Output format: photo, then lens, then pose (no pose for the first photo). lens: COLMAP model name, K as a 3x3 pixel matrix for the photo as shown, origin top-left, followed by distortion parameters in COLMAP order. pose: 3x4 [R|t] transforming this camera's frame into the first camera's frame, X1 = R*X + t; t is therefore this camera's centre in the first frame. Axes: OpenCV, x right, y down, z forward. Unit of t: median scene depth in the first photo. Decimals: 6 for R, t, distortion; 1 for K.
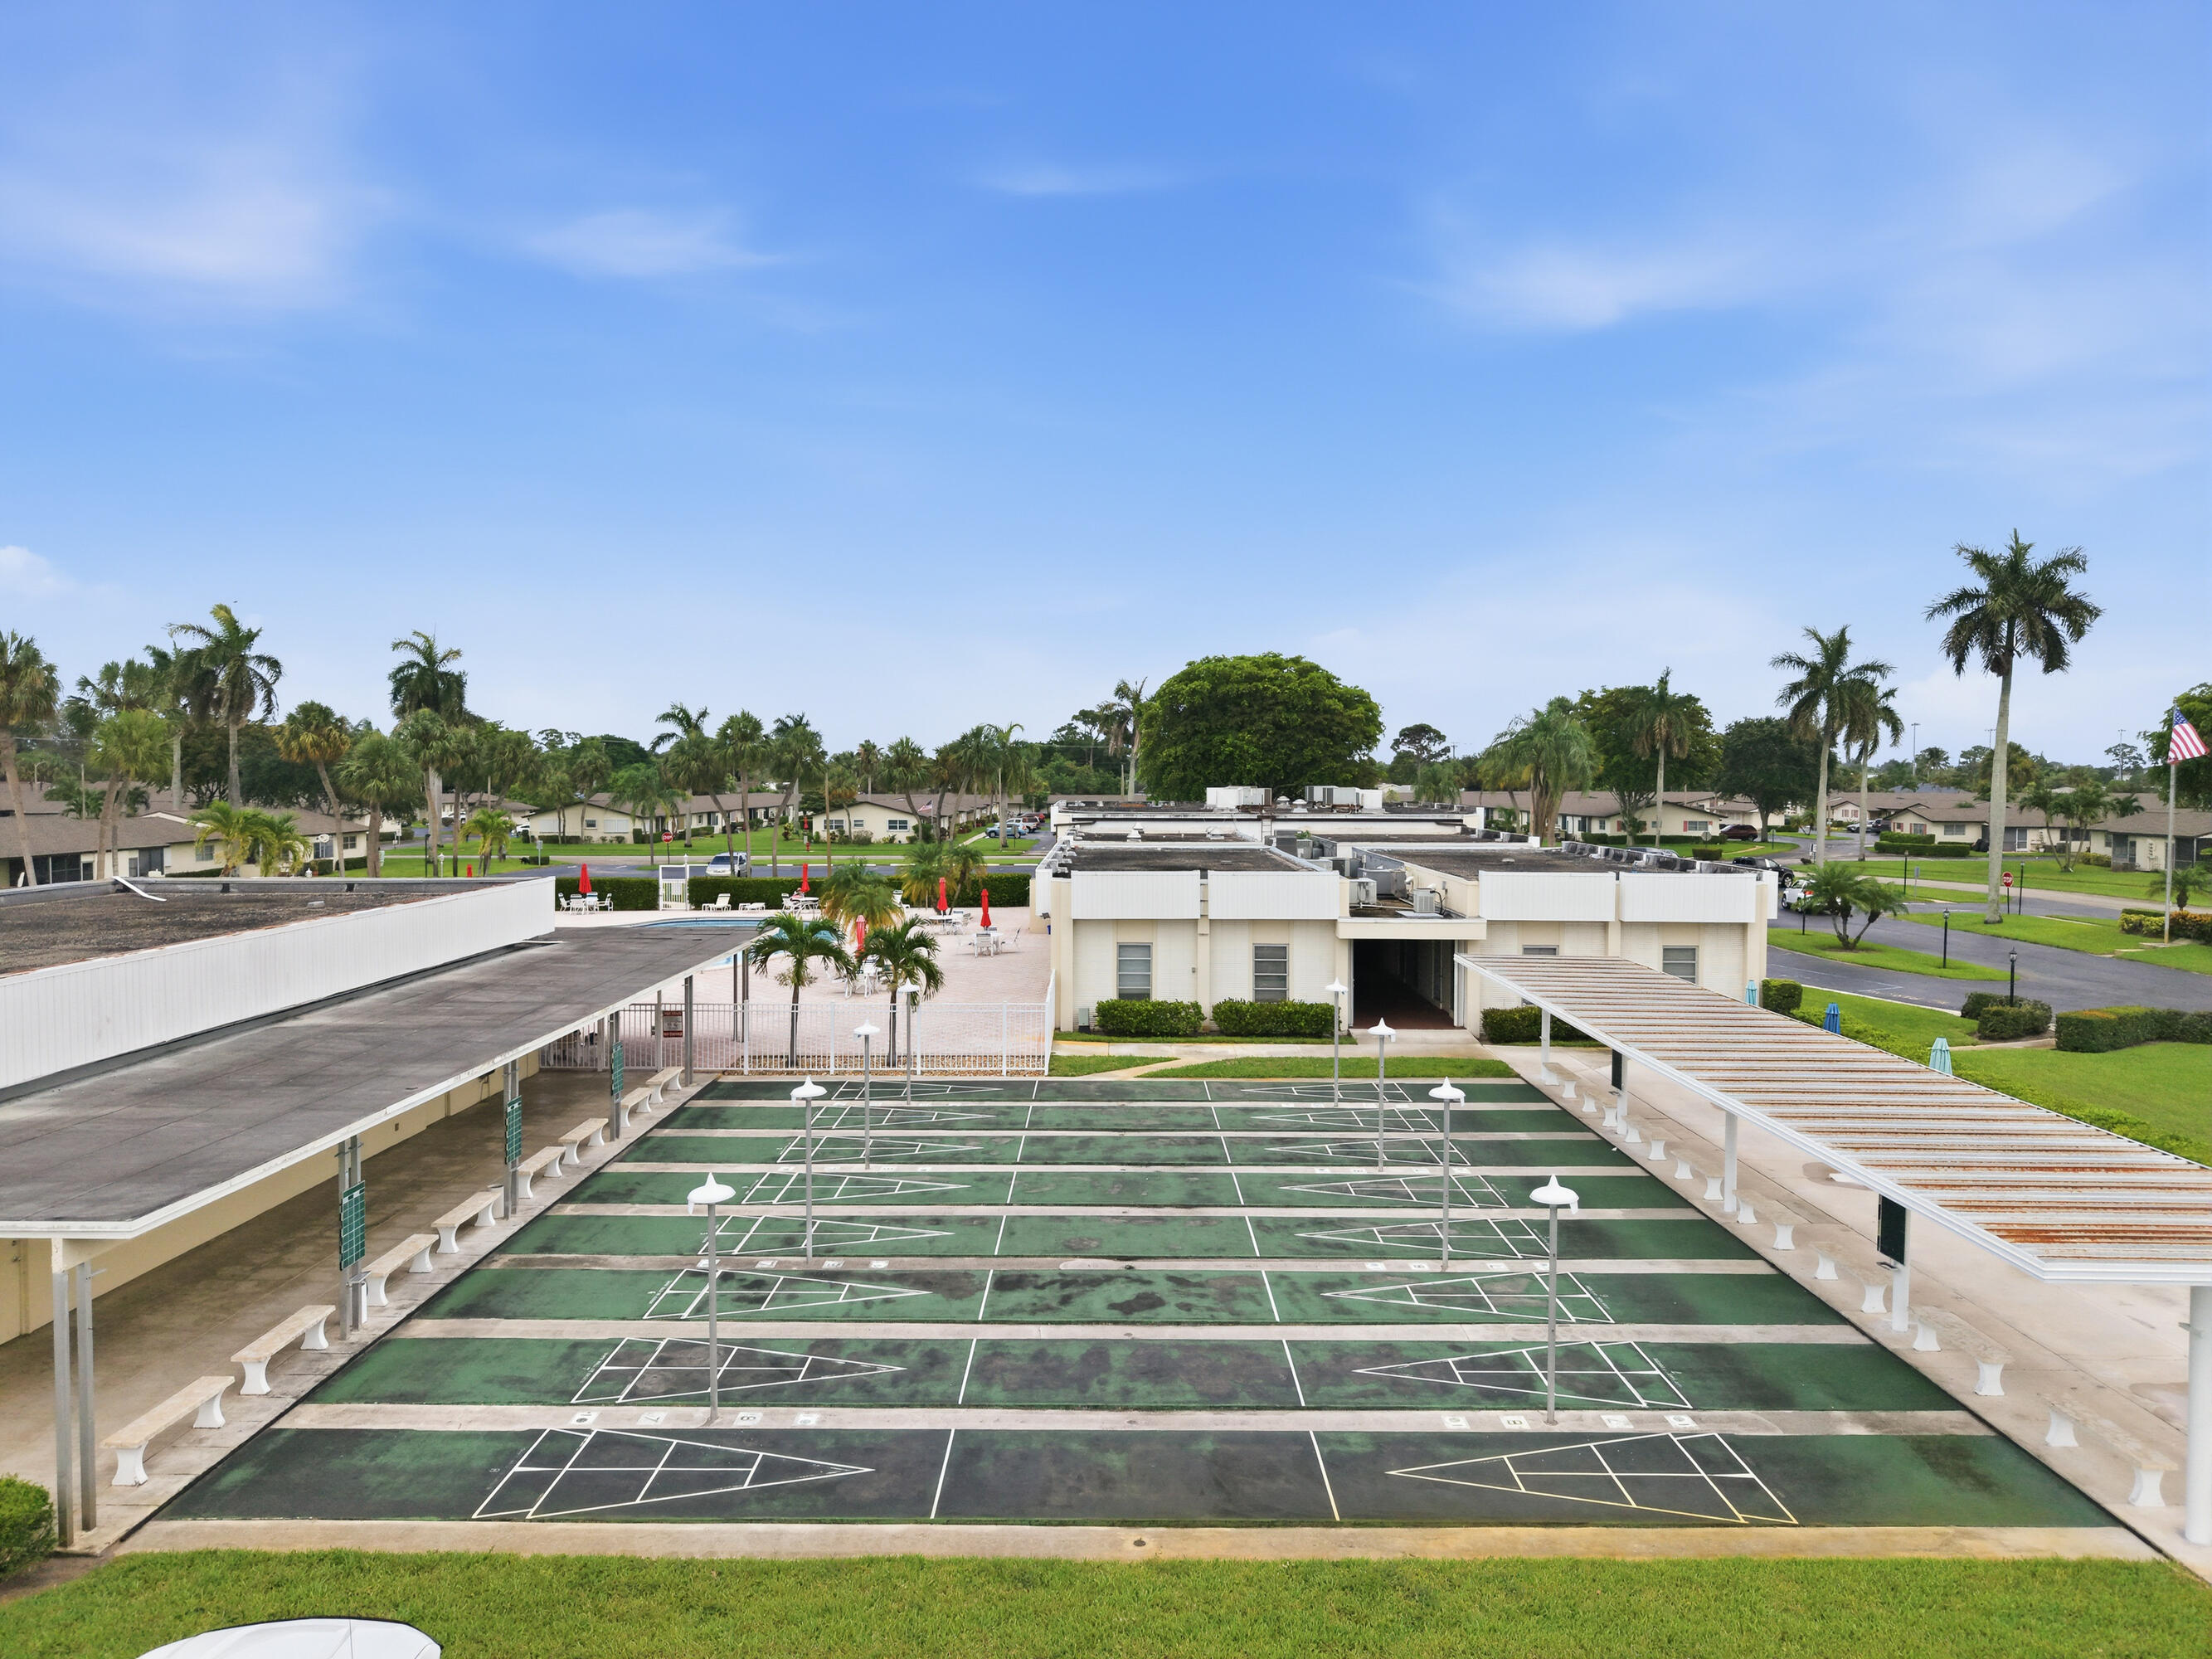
lens RADIAL K [[1503.7, 0, 1106.0], [0, 1503.7, 829.5], [0, 0, 1]] dist [0.031032, -0.007463]
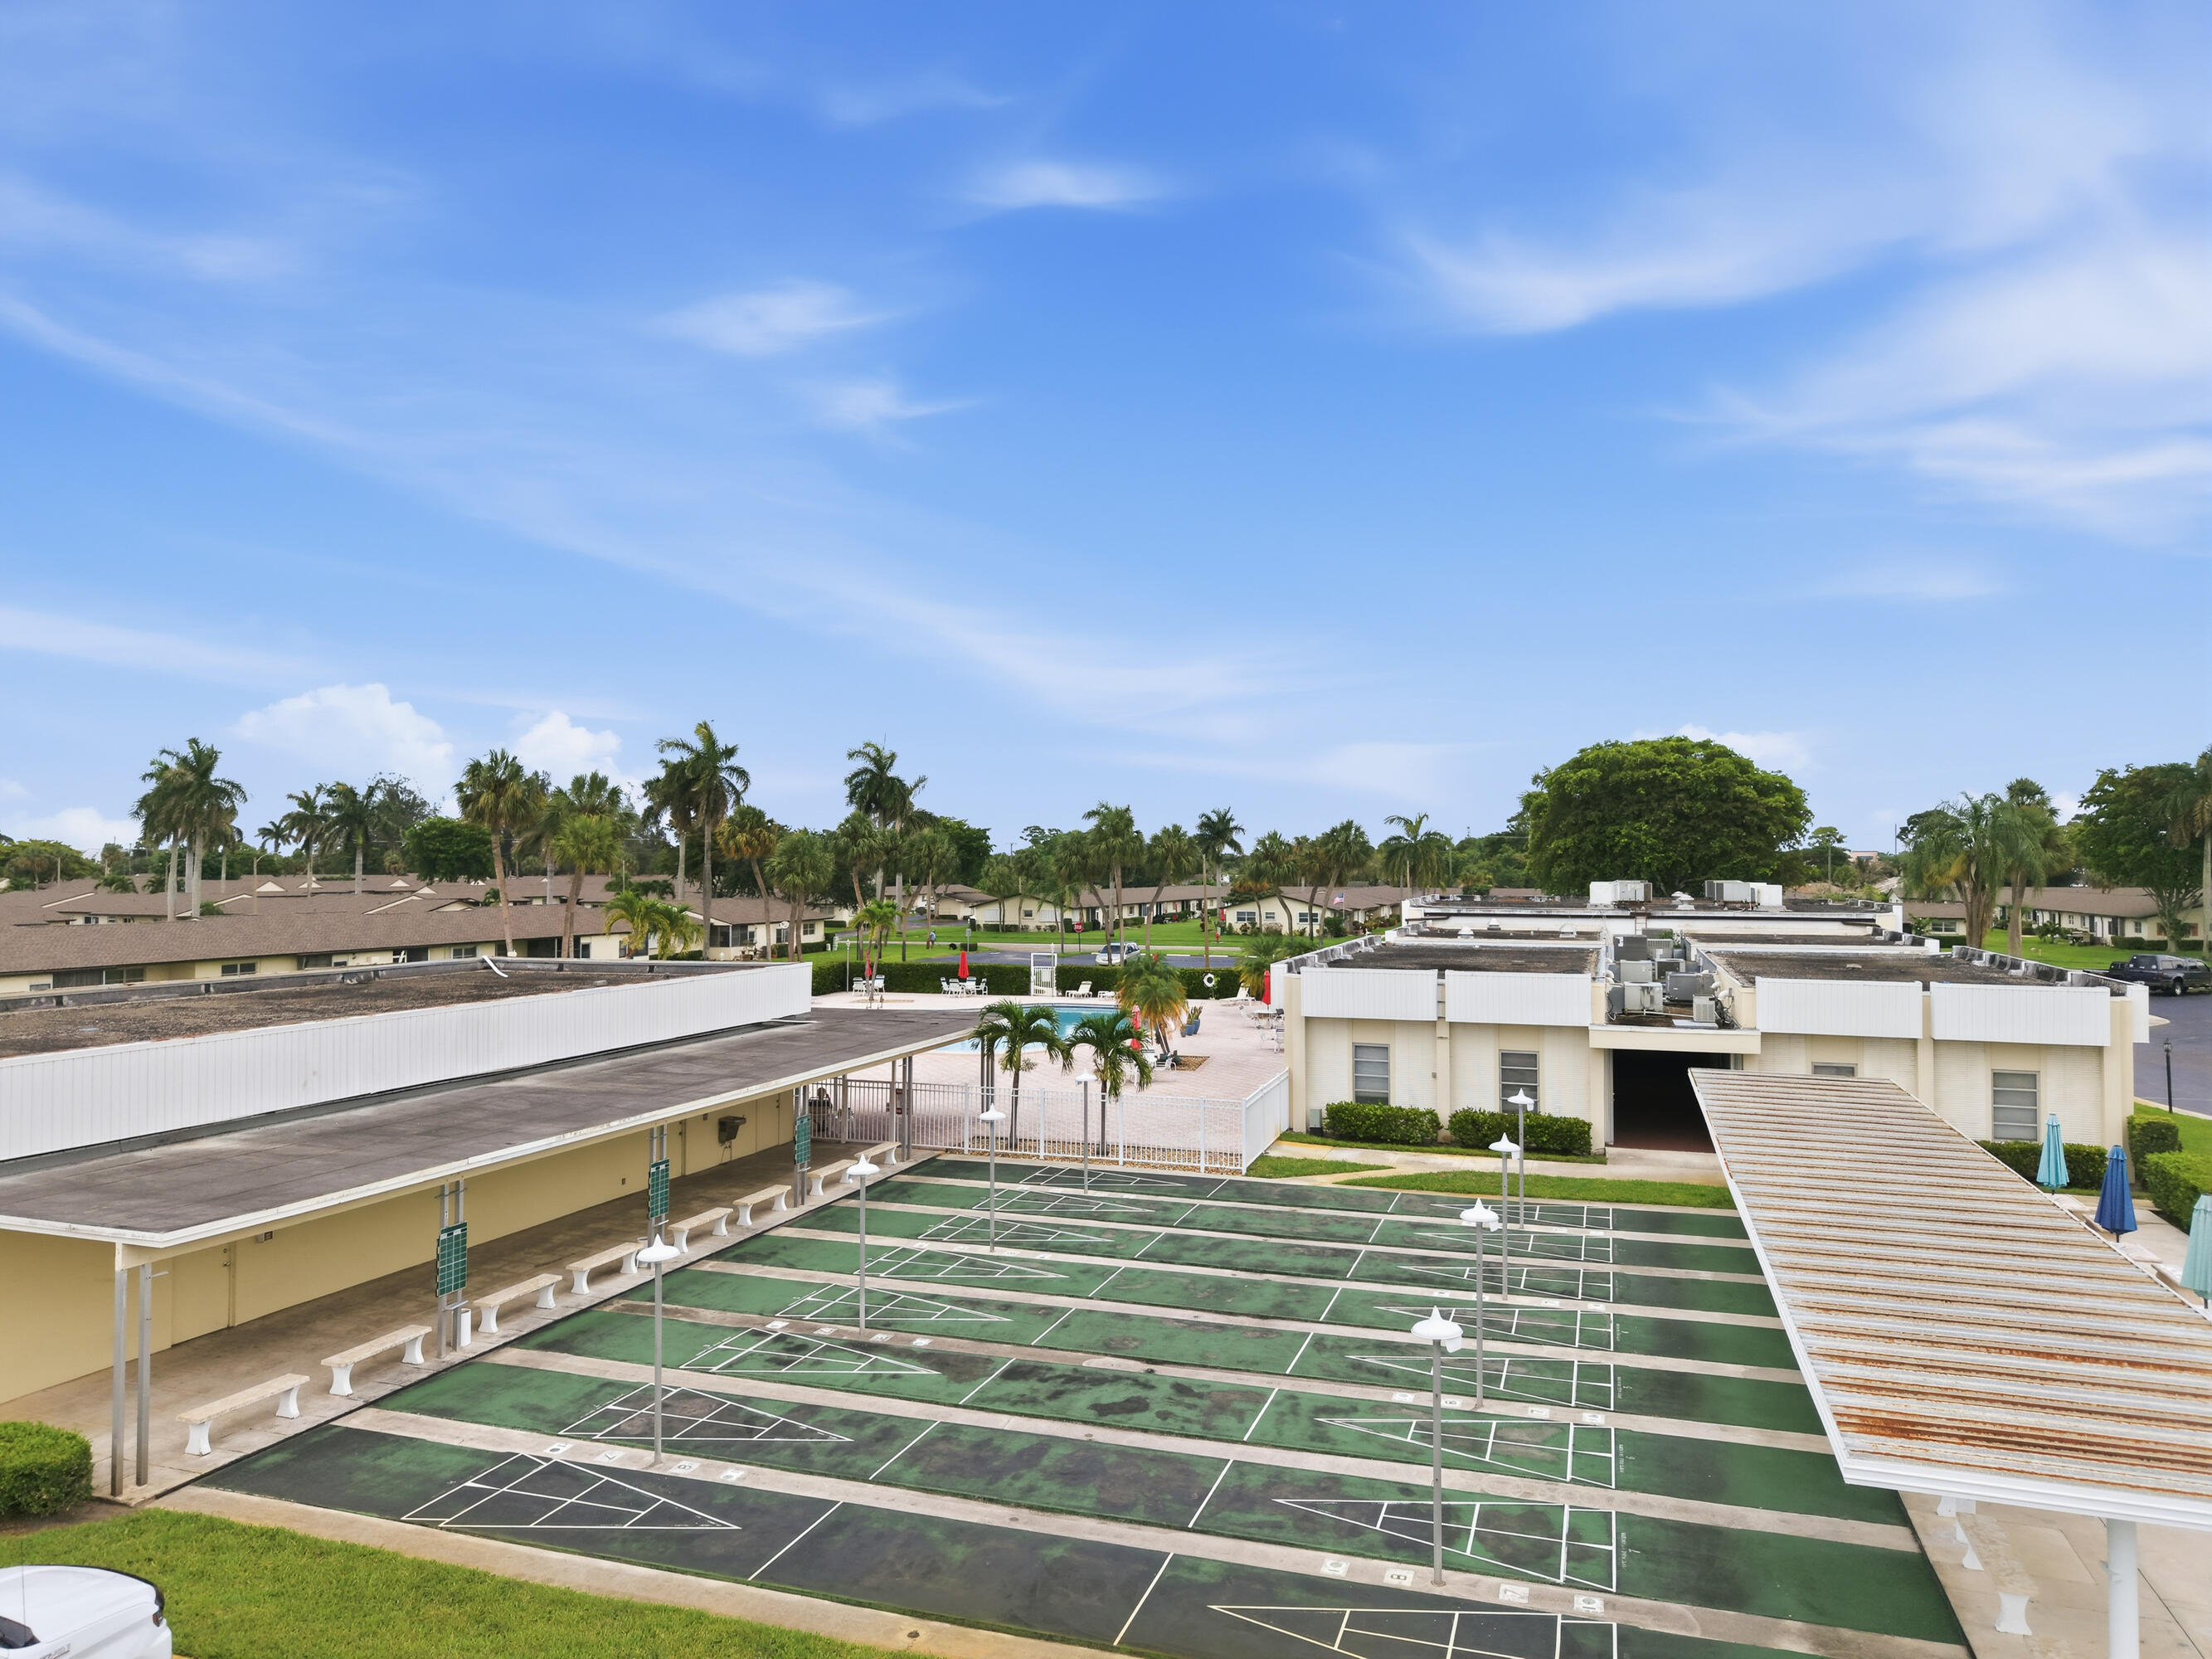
lens RADIAL K [[1507.2, 0, 1106.0], [0, 1507.2, 829.5], [0, 0, 1]] dist [0.023886, 0.001238]
pose [[0.947313, -0.008576, -0.320196, 0.273043], [-0.010915, 0.998197, -0.059029, -0.005087], [0.320124, 0.059414, 0.945511, 0.025993]]
